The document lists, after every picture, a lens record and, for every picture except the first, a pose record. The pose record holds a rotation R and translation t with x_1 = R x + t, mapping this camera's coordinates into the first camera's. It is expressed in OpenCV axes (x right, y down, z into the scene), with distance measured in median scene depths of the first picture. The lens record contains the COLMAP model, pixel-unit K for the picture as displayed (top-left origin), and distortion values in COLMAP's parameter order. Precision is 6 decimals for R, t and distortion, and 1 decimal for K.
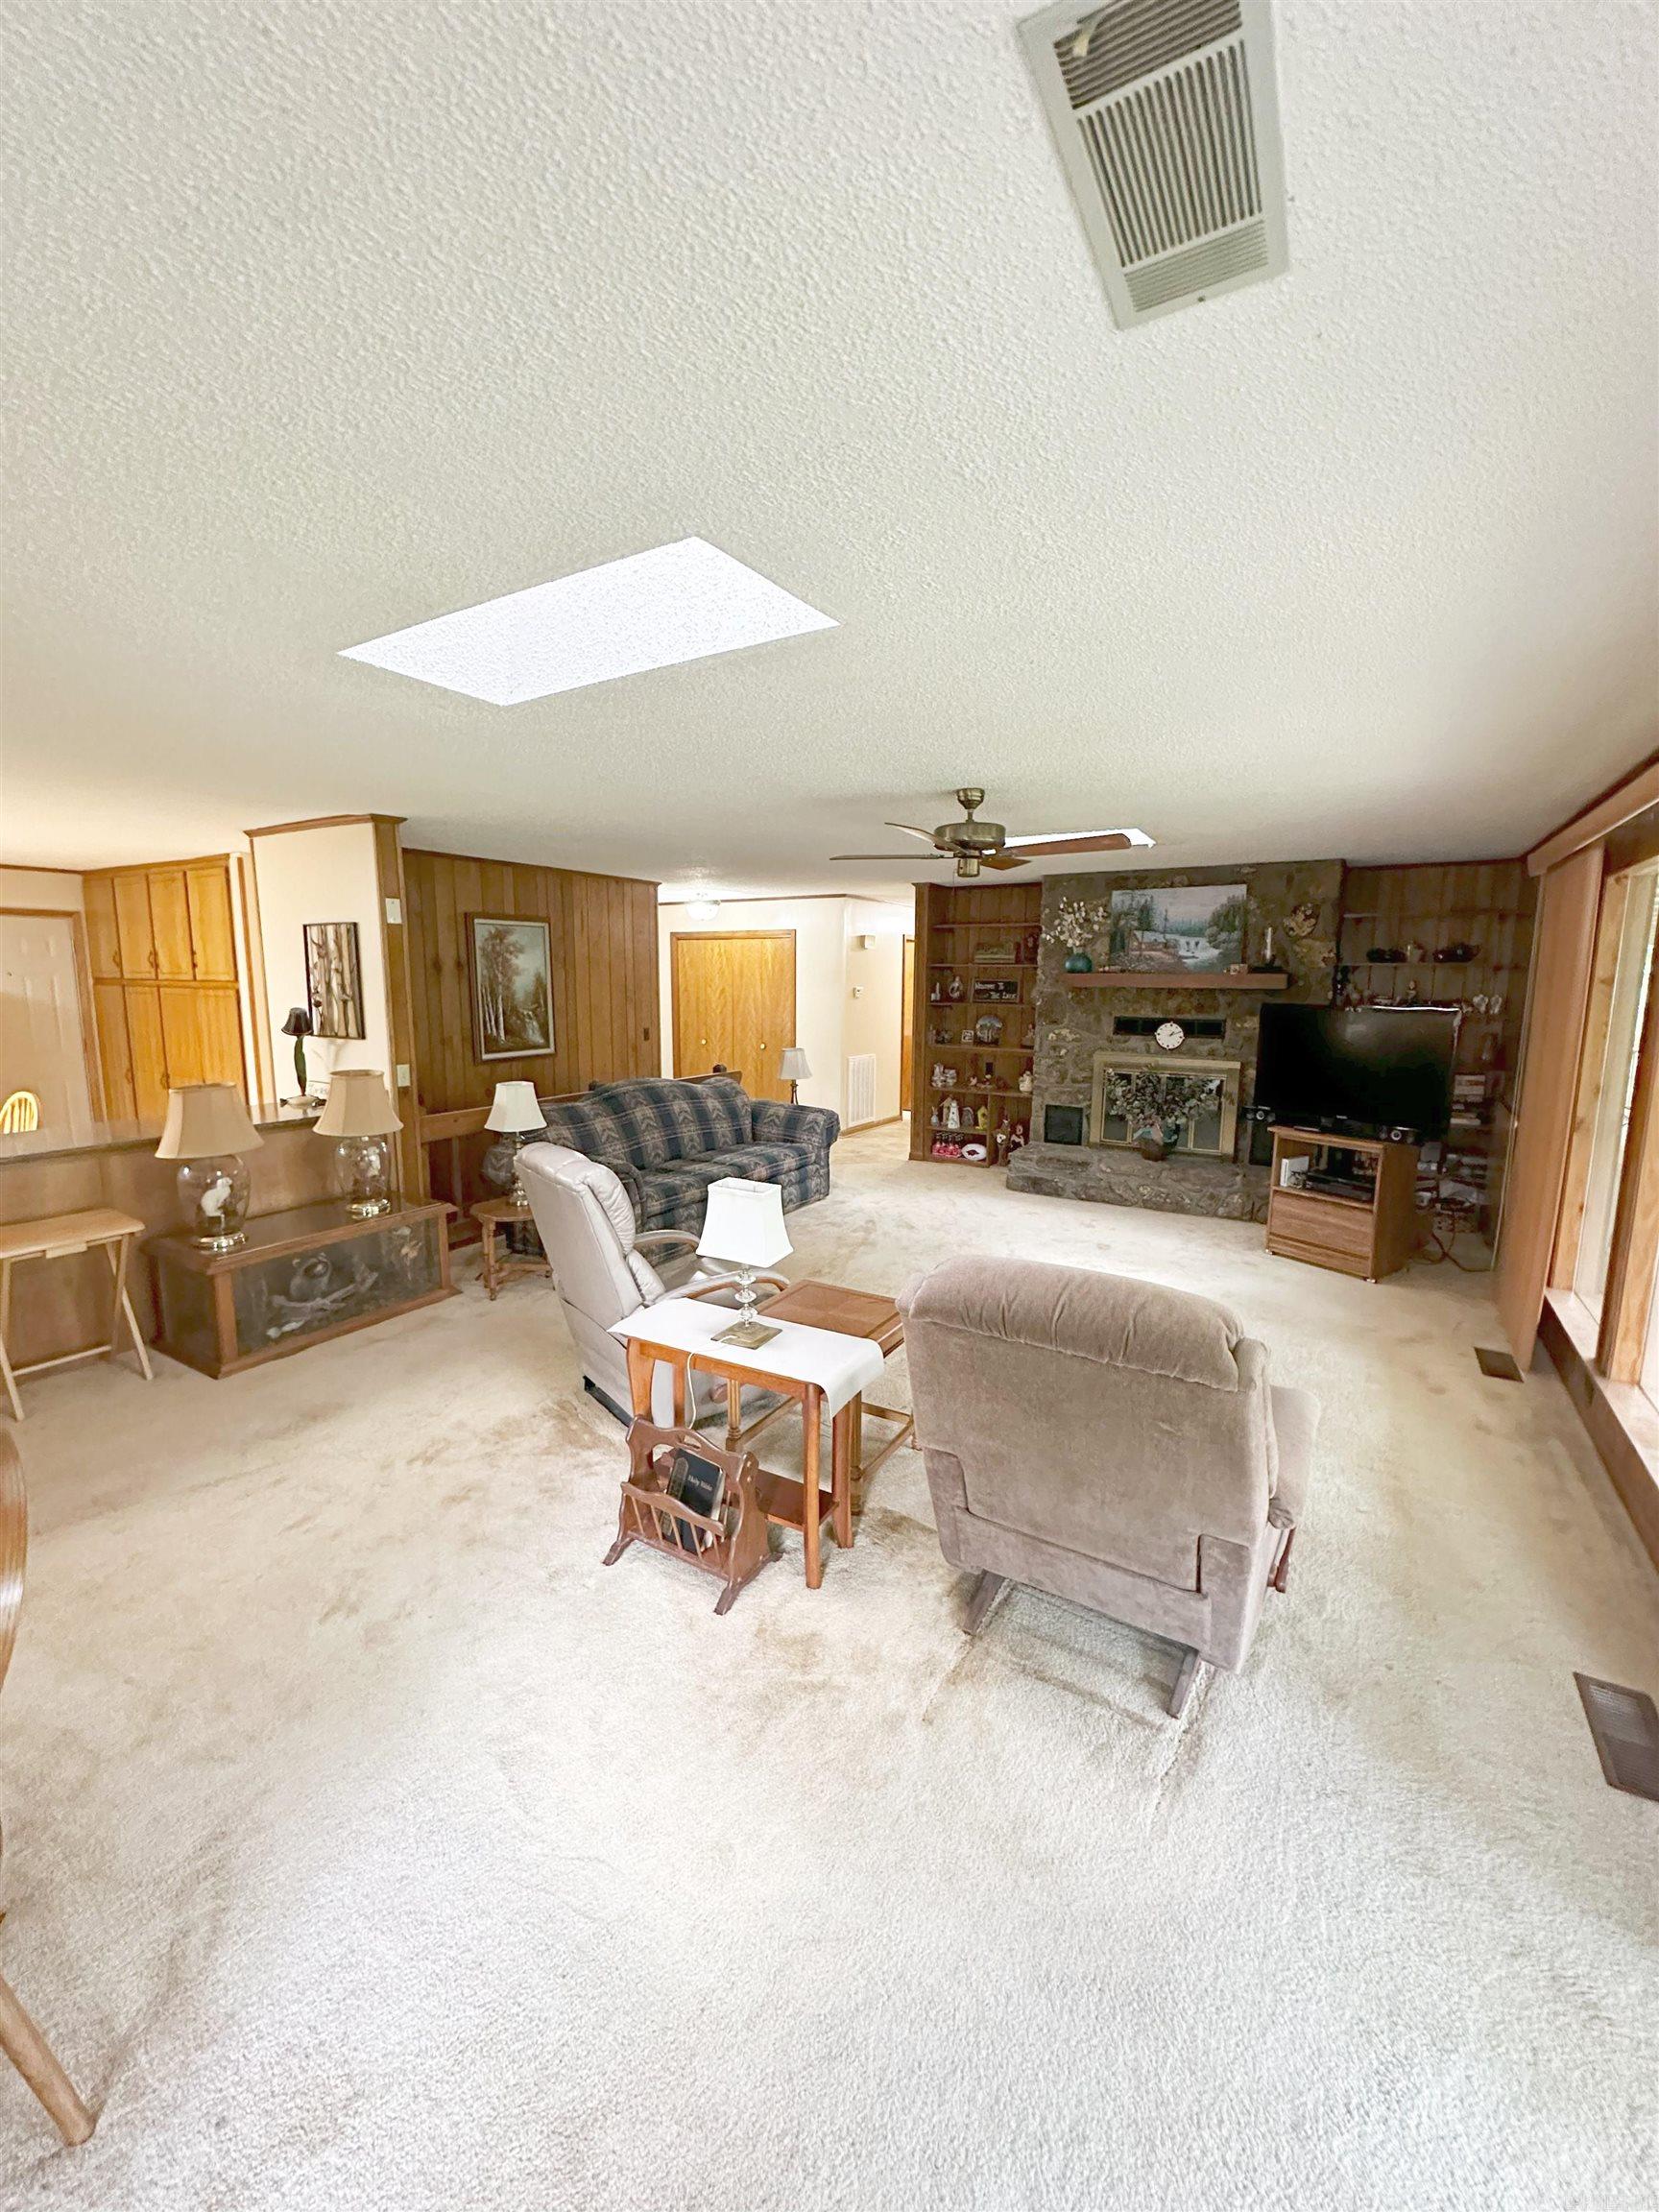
lens RADIAL K [[881.6, 0, 843.9], [0, 881.6, 1107.4], [0, 0, 1]] dist [-0.002870, 0.000666]
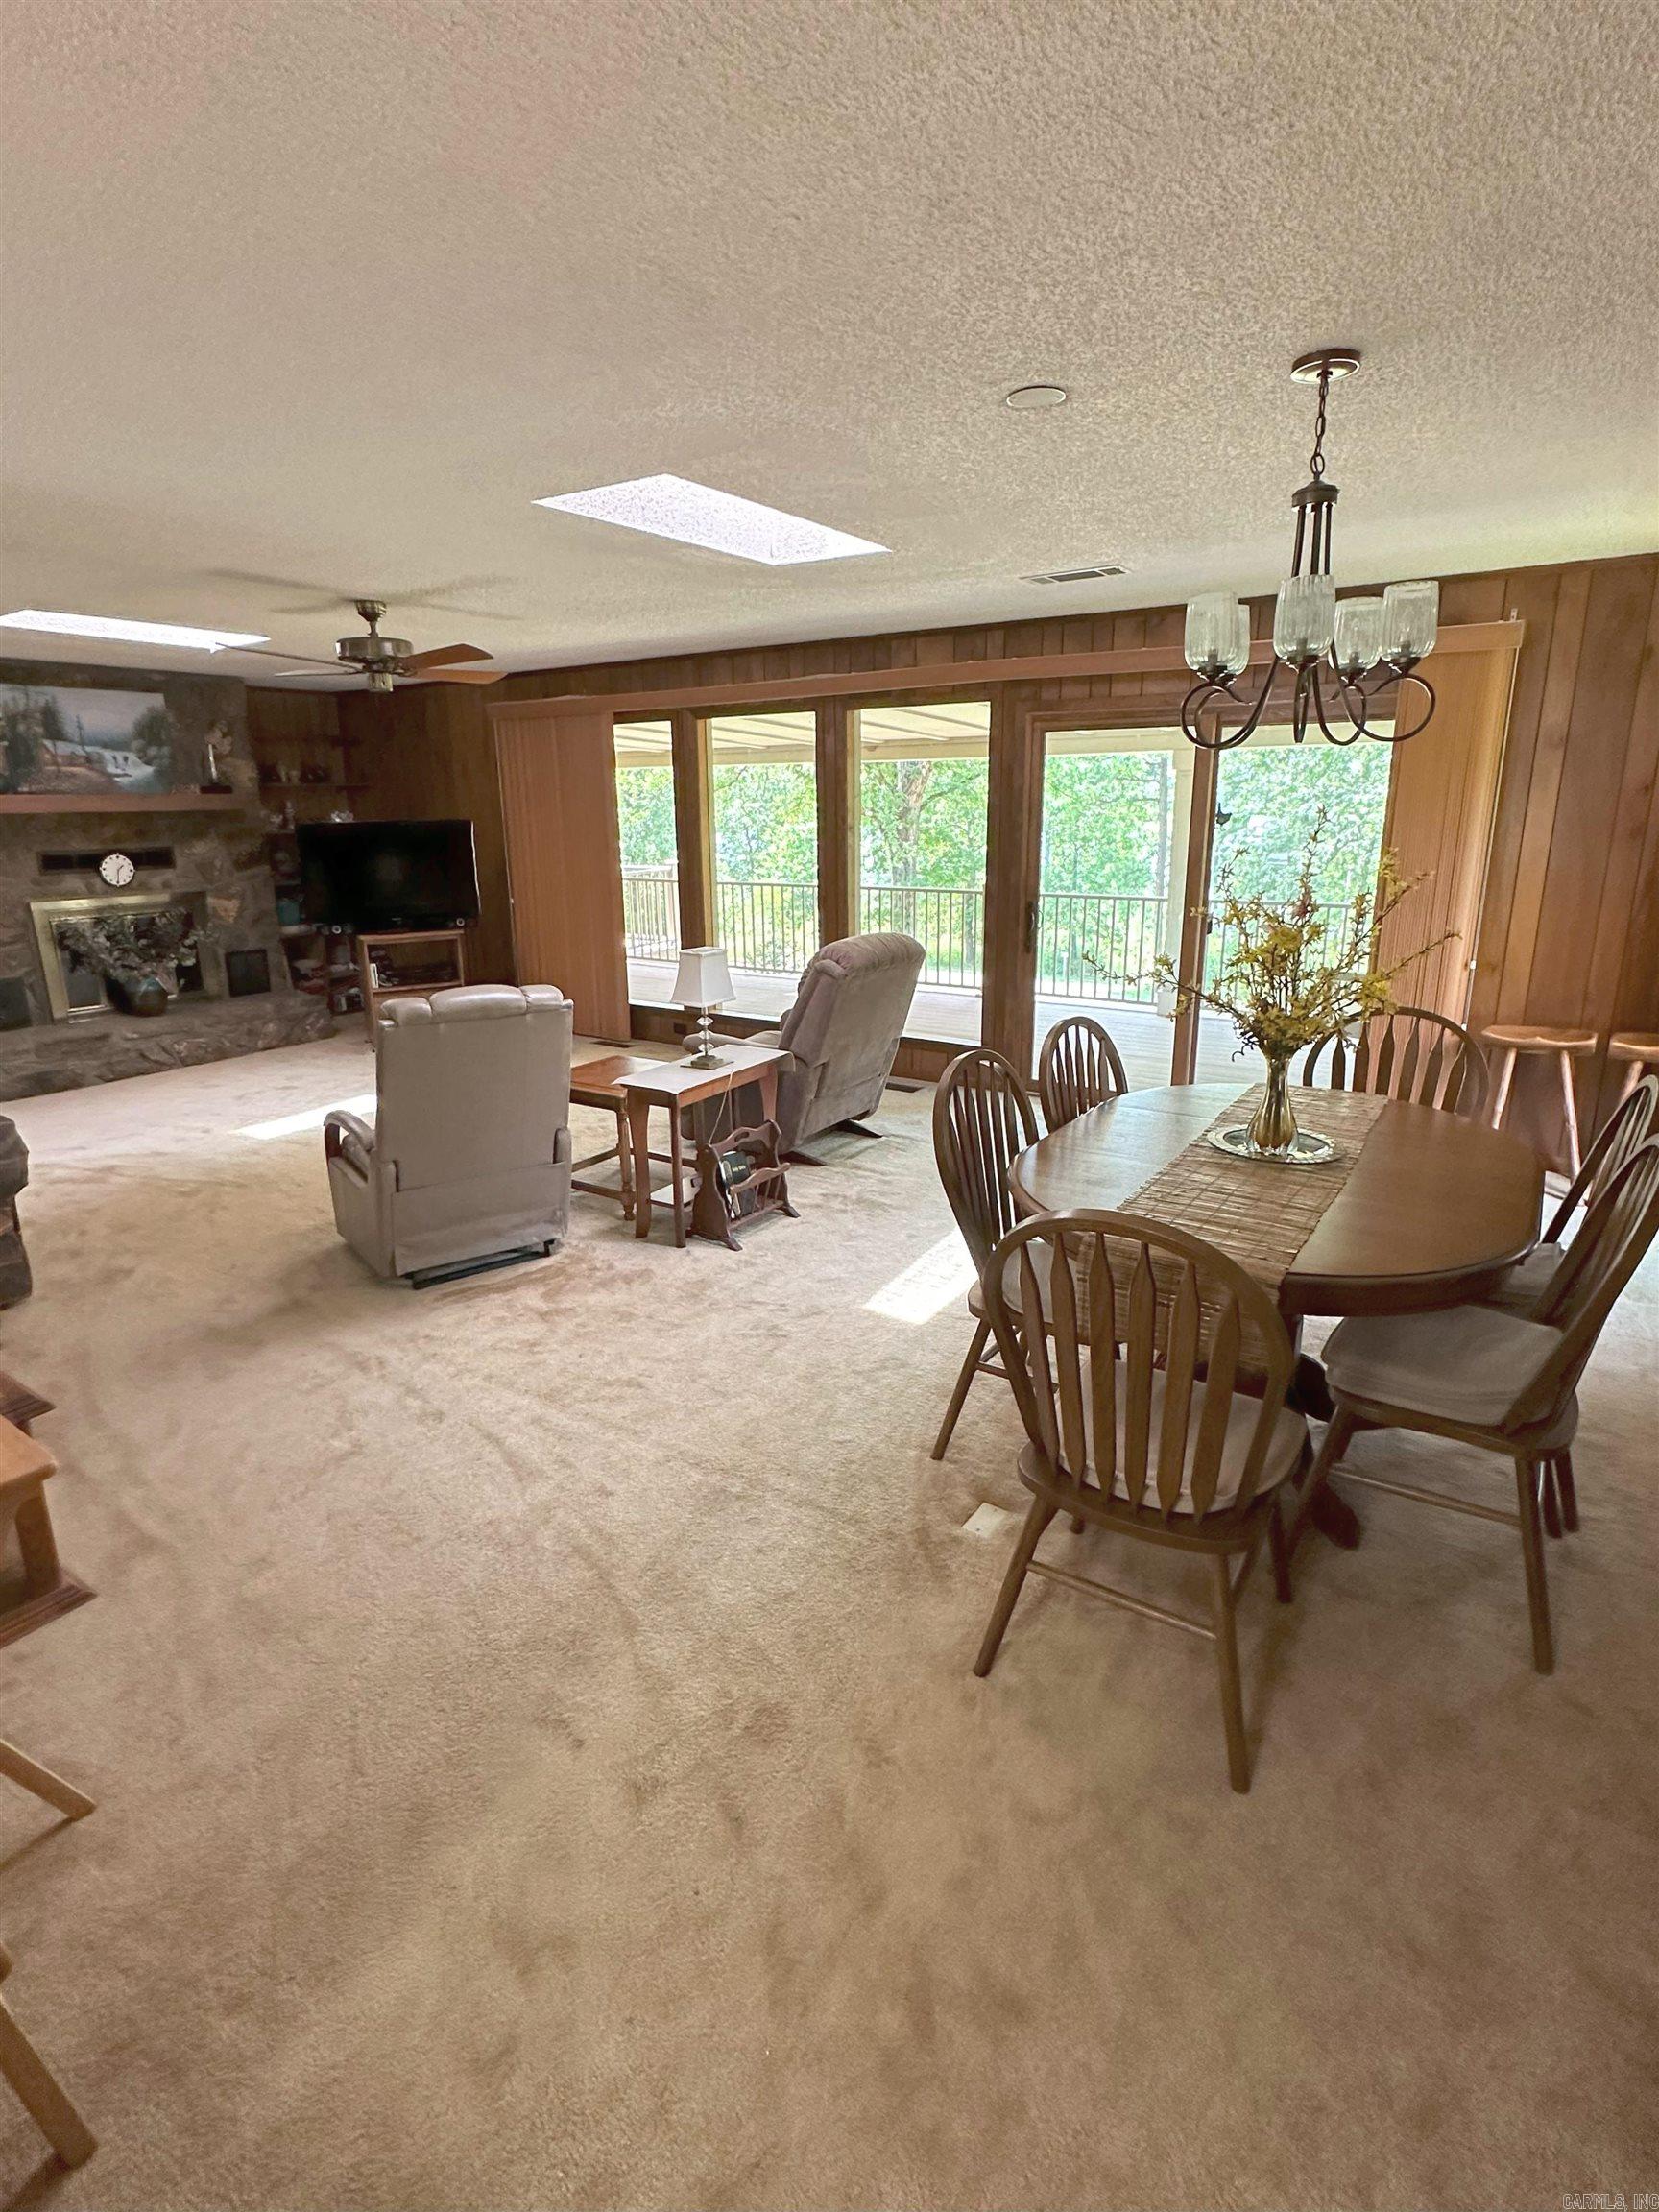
lens RADIAL K [[1103.6, 0, 830.4], [0, 1103.6, 1093.3], [0, 0, 1]] dist [0.001976, -0.000610]
pose [[0.053274, -0.265114, 0.962744, -0.680460], [0.156479, 0.954419, 0.254163, -0.039339], [-0.986243, 0.137109, 0.092331, 0.258928]]
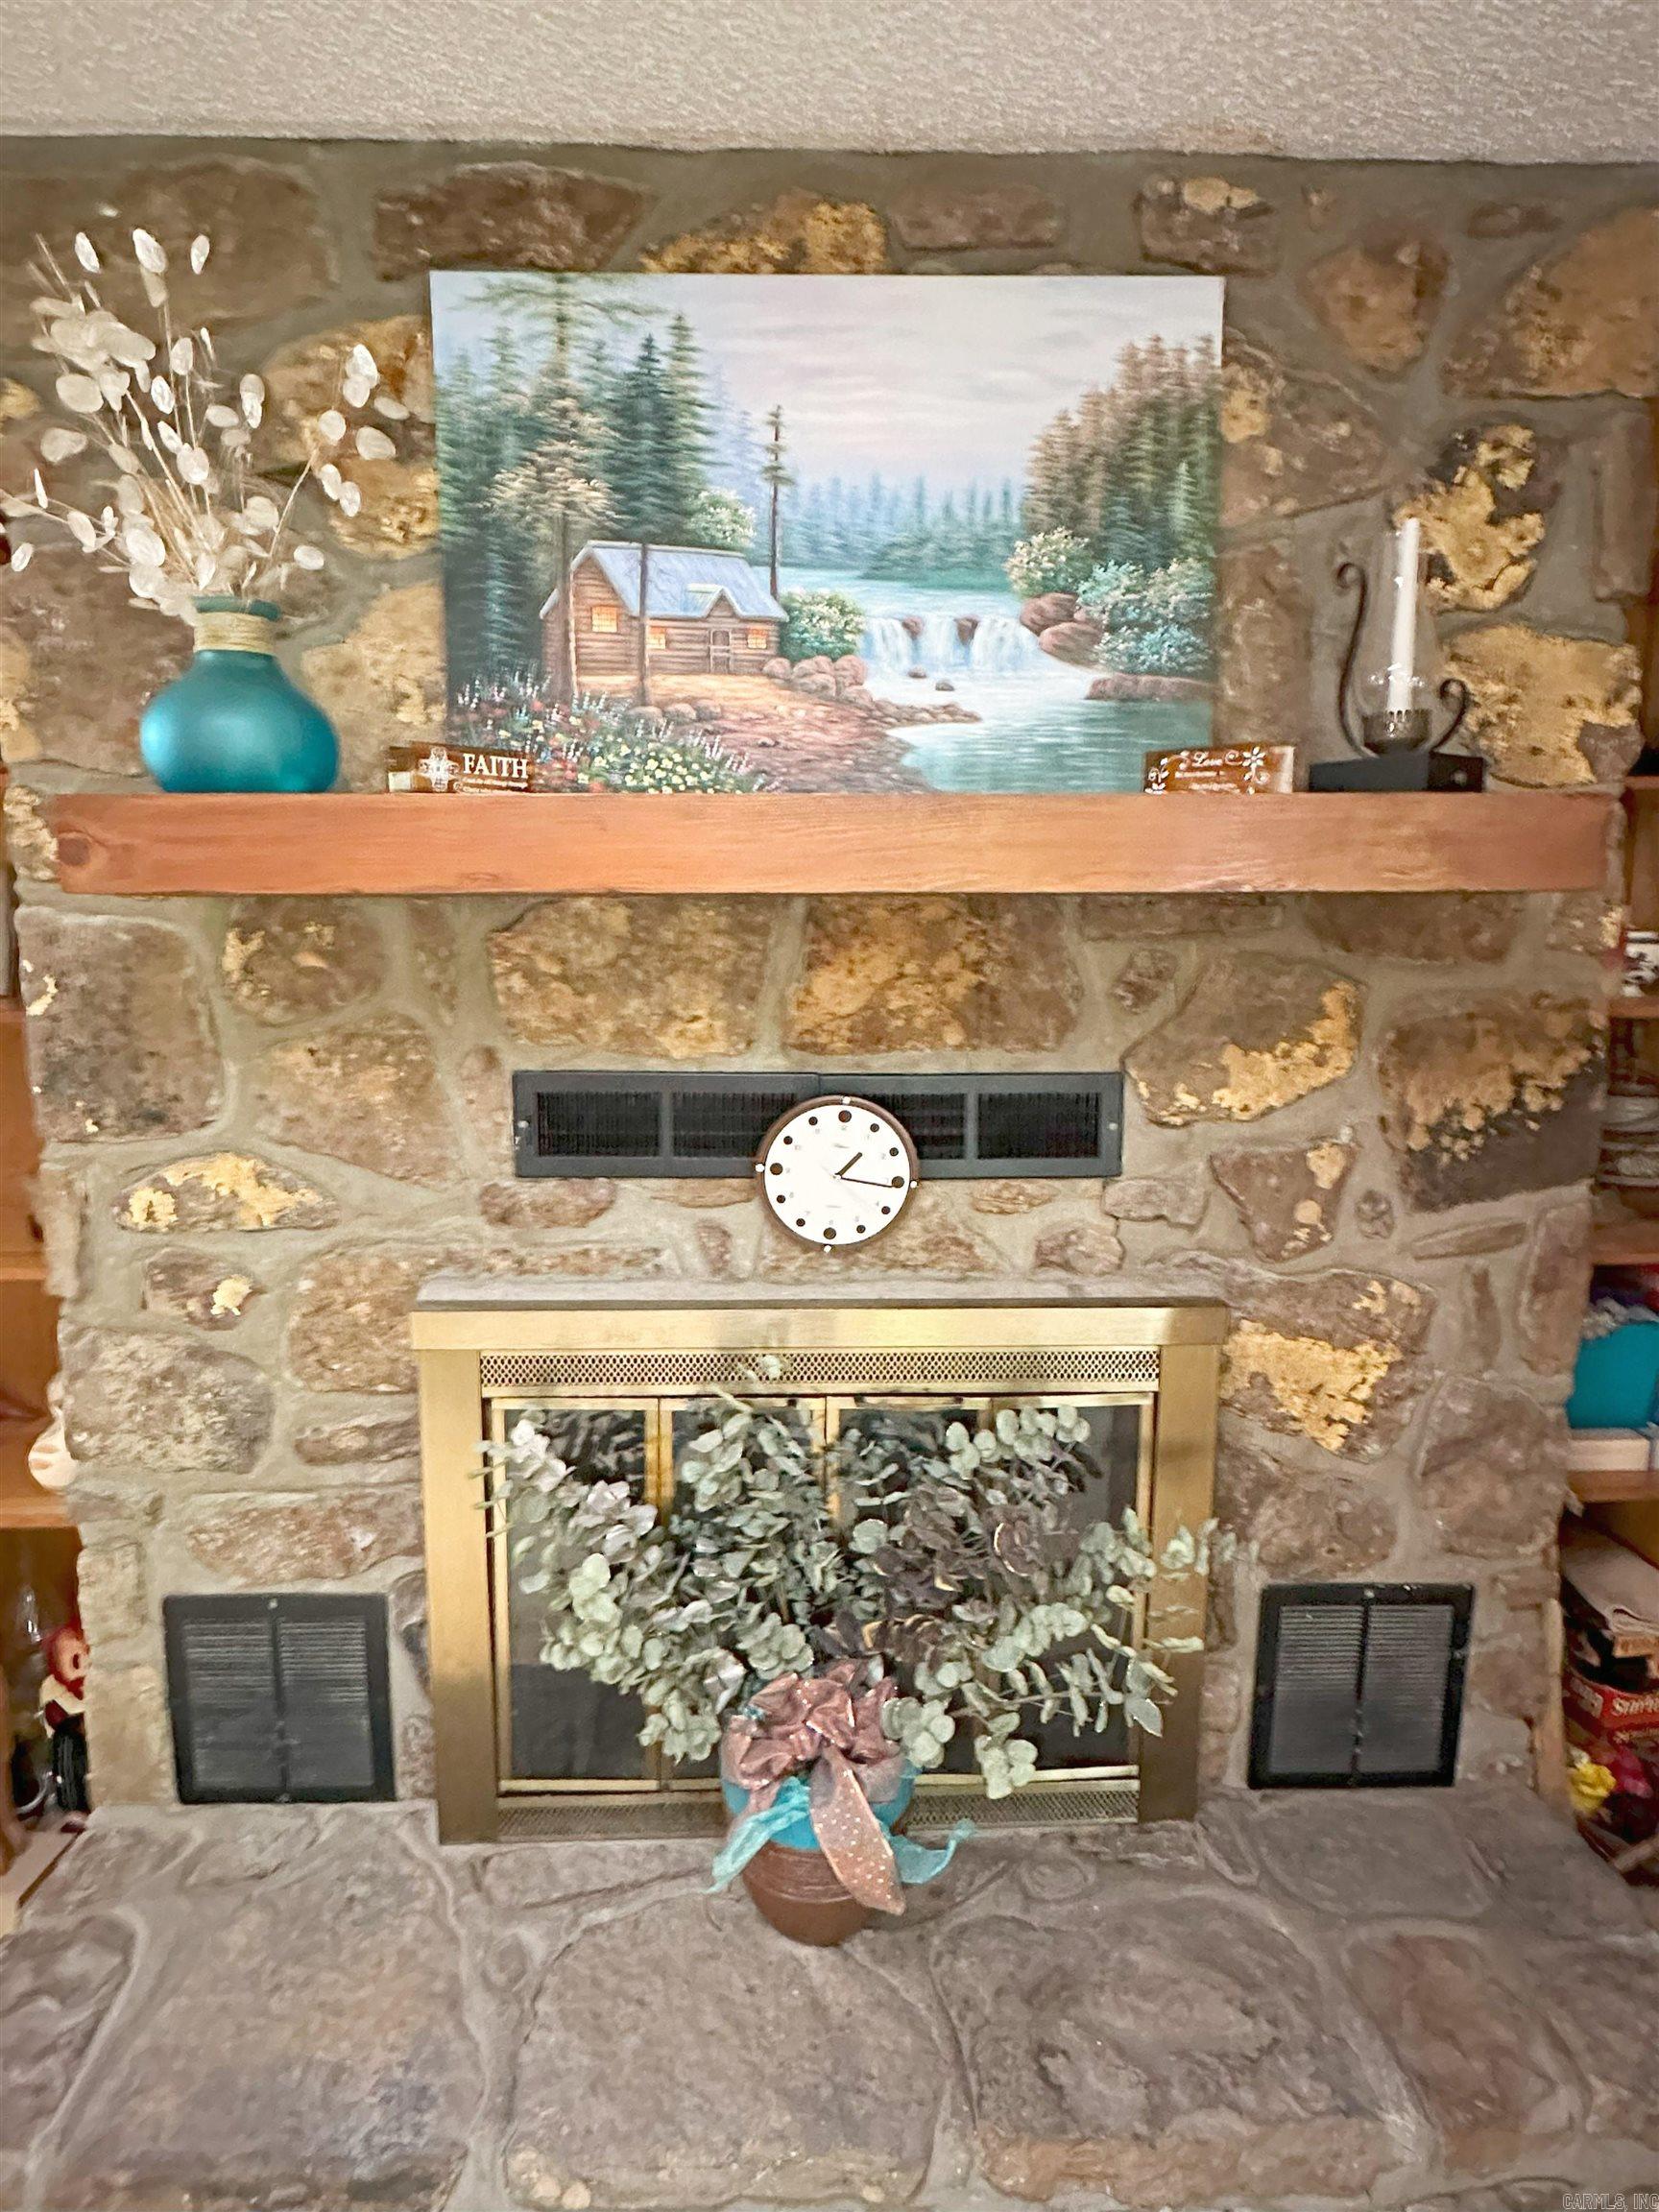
lens RADIAL K [[1242.1, 0, 829.1], [0, 1242.1, 1103.3], [0, 0, 1]] dist [-0.002602, -0.001164]
pose [[0.851877, -0.084076, 0.516949, 0.245677], [0.081330, 0.996293, 0.028014, -0.103677], [-0.517388, 0.018179, 0.855558, 0.800263]]
